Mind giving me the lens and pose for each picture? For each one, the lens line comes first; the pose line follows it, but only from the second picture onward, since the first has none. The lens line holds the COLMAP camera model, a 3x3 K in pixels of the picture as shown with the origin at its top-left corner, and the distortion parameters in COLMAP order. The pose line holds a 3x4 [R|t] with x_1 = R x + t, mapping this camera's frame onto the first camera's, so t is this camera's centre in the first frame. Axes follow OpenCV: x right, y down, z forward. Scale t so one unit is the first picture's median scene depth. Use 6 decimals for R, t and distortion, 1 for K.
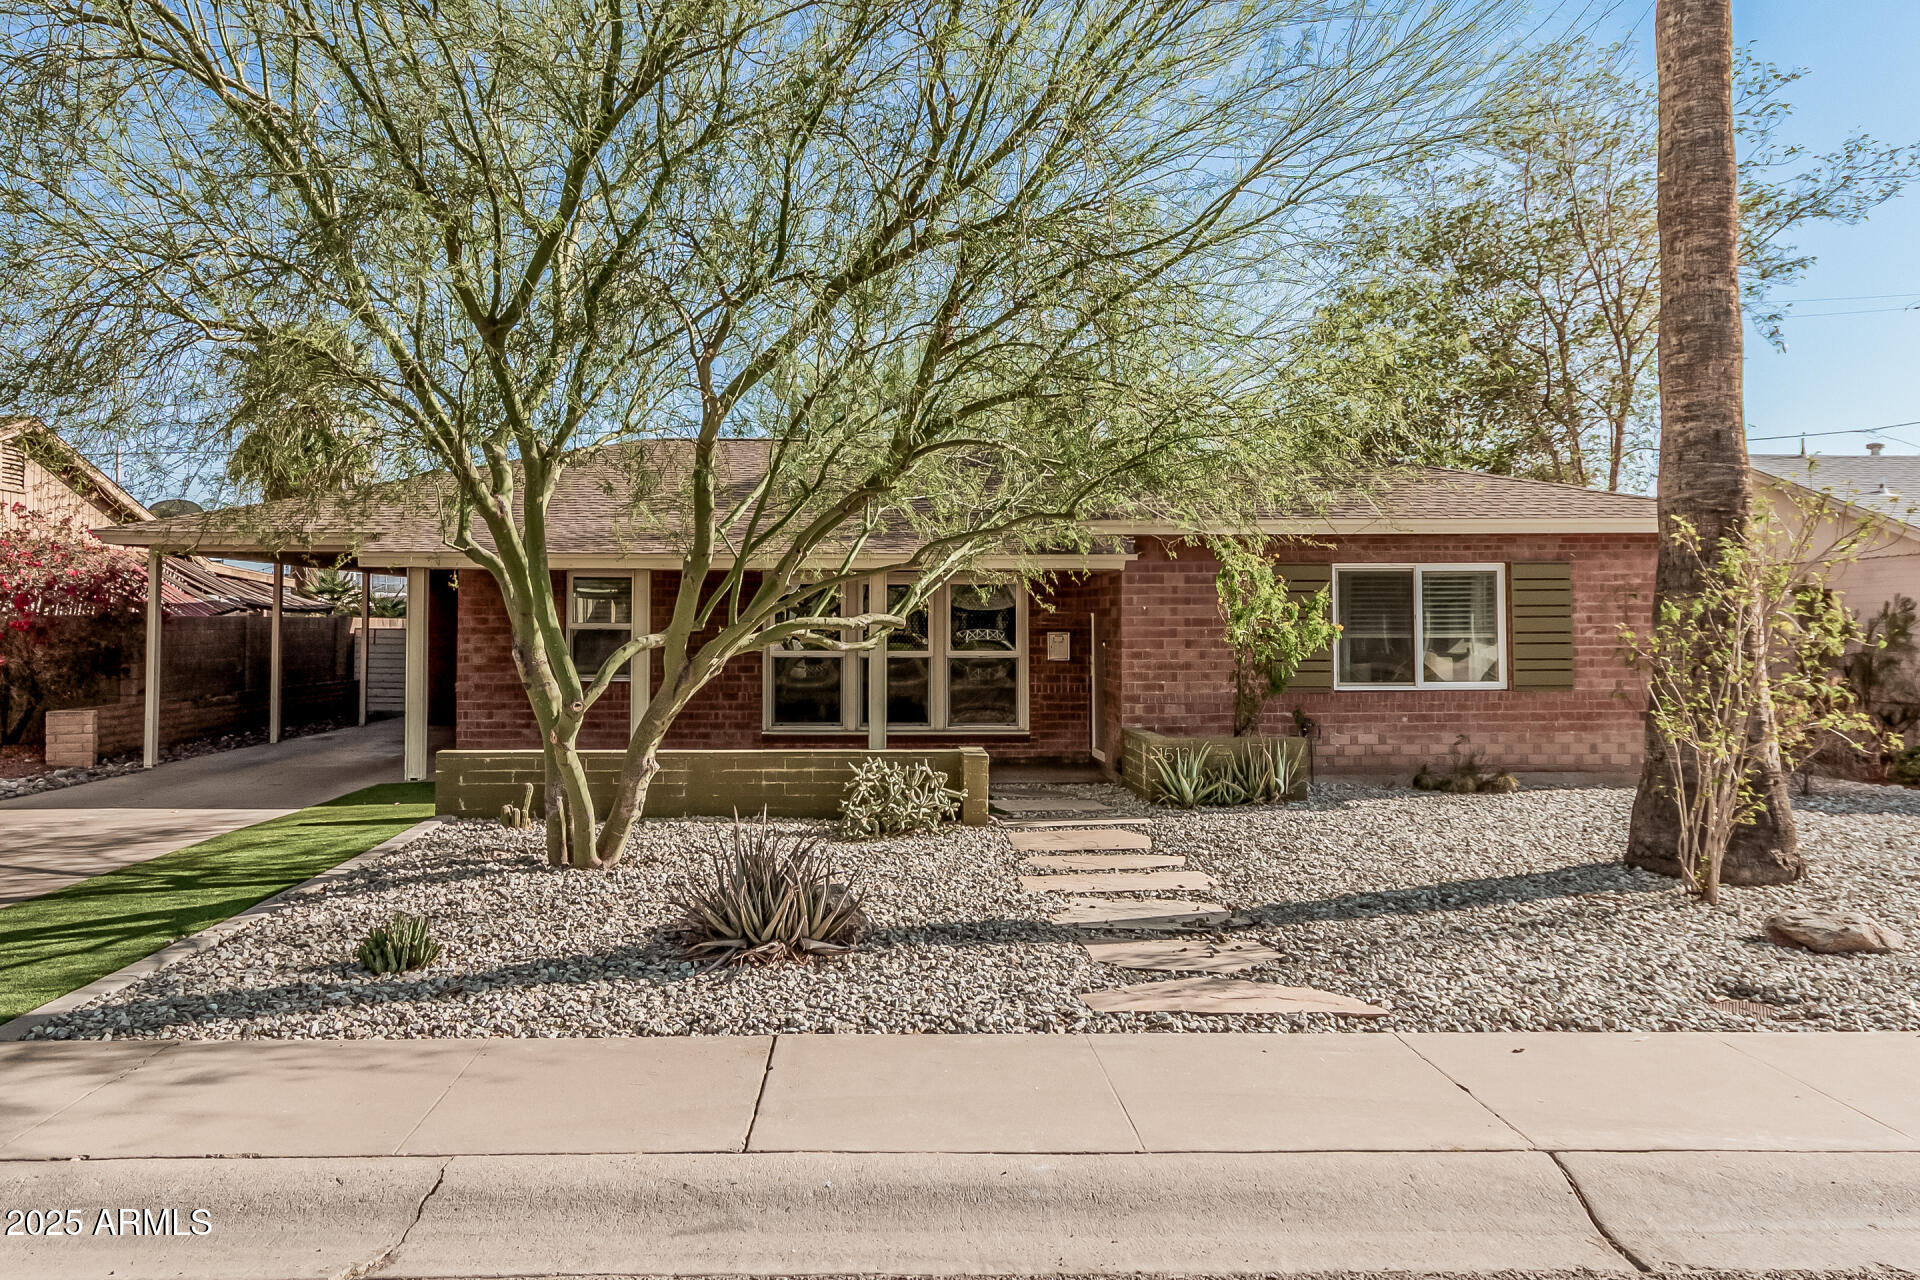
lens RADIAL K [[893.0, 0, 967.7], [0, 893.0, 645.0], [0, 0, 1]] dist [0.003002, 0.000788]
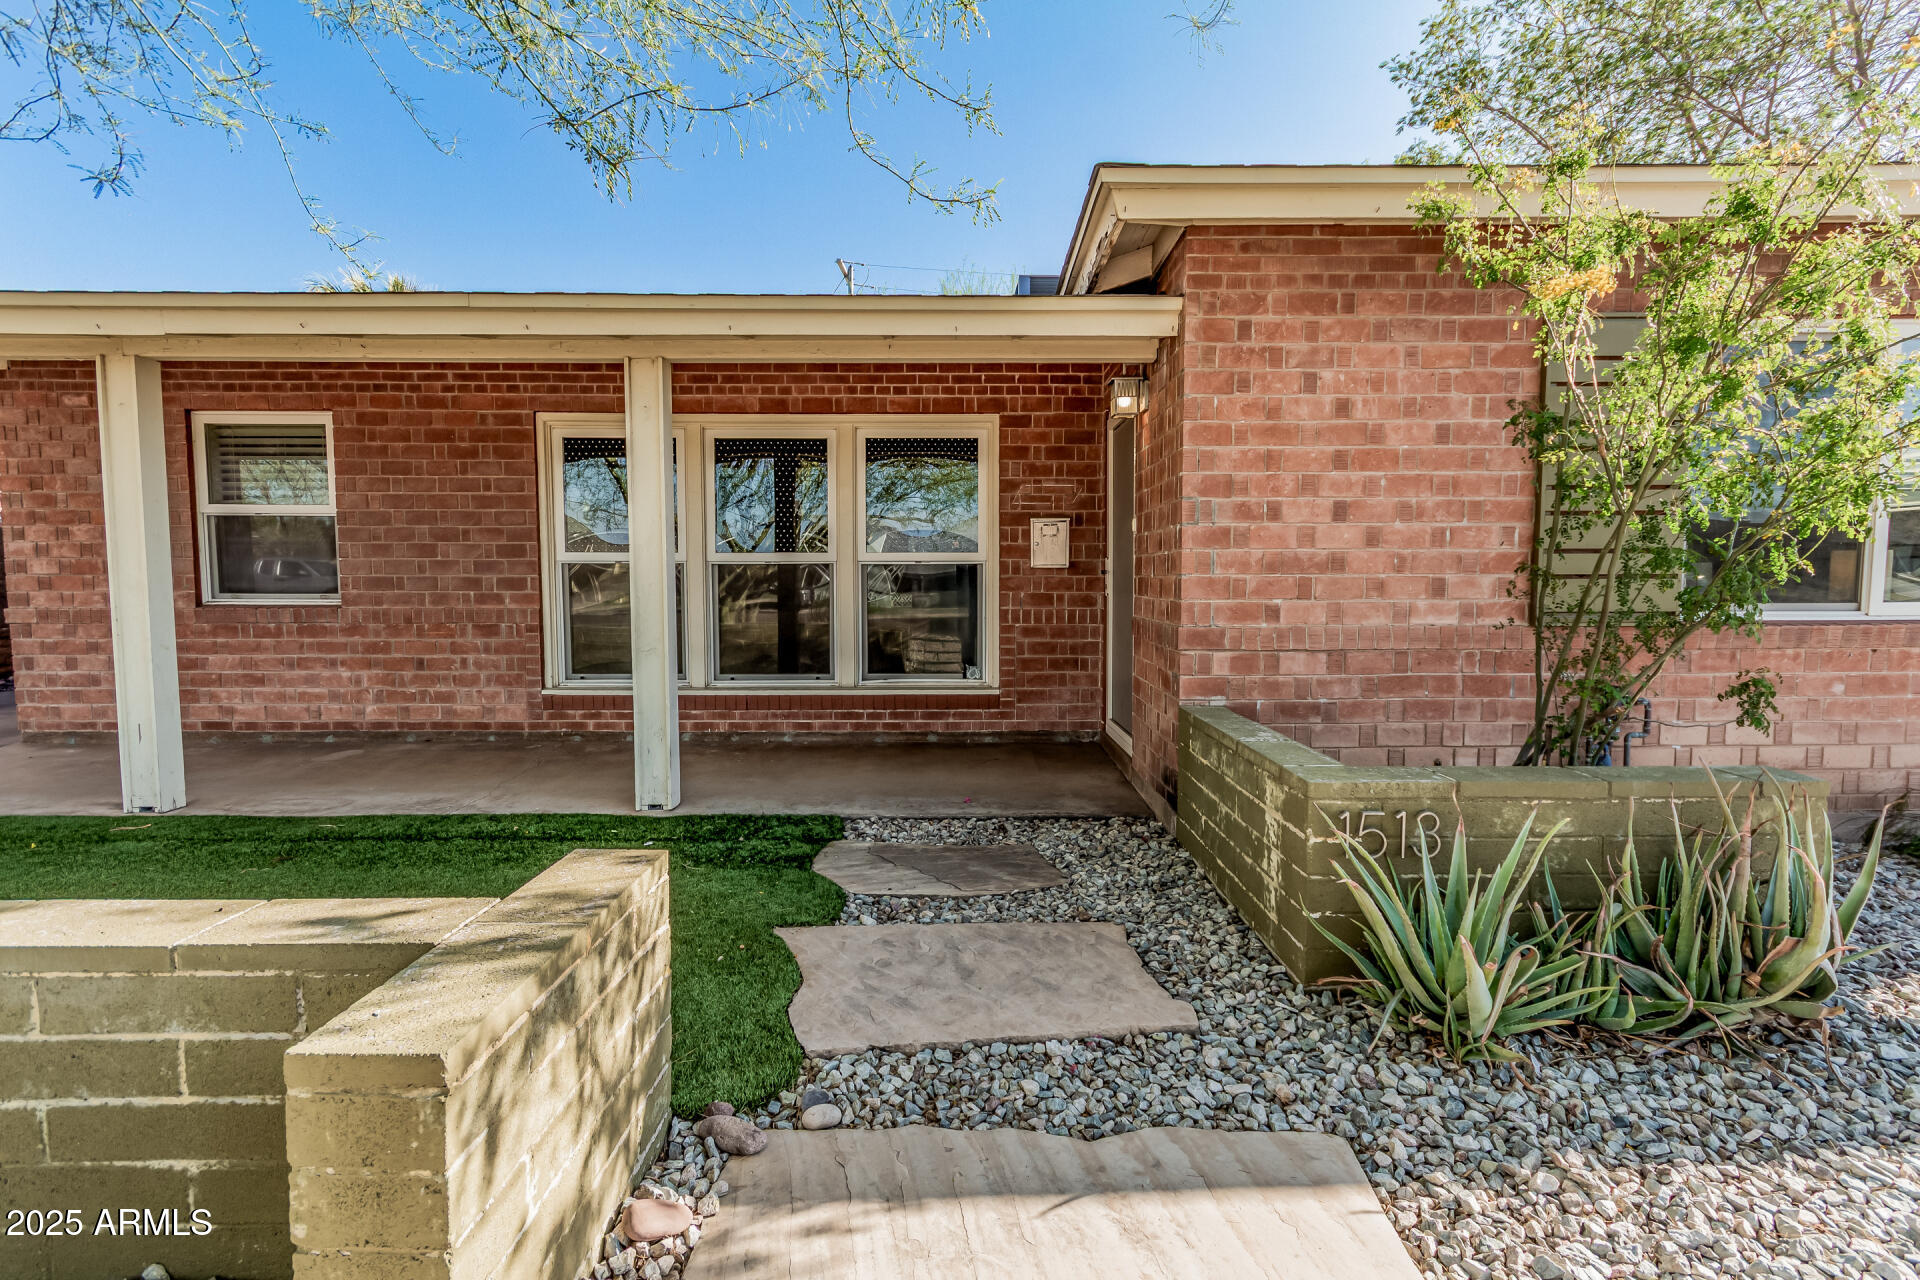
lens RADIAL K [[893.0, 0, 967.7], [0, 893.0, 645.0], [0, 0, 1]] dist [0.003002, 0.000788]
pose [[0.999944, -0.001430, -0.010479, 0.055261], [0.002278, 0.996677, 0.081420, 0.020306], [0.010327, -0.081439, 0.996625, 0.424303]]
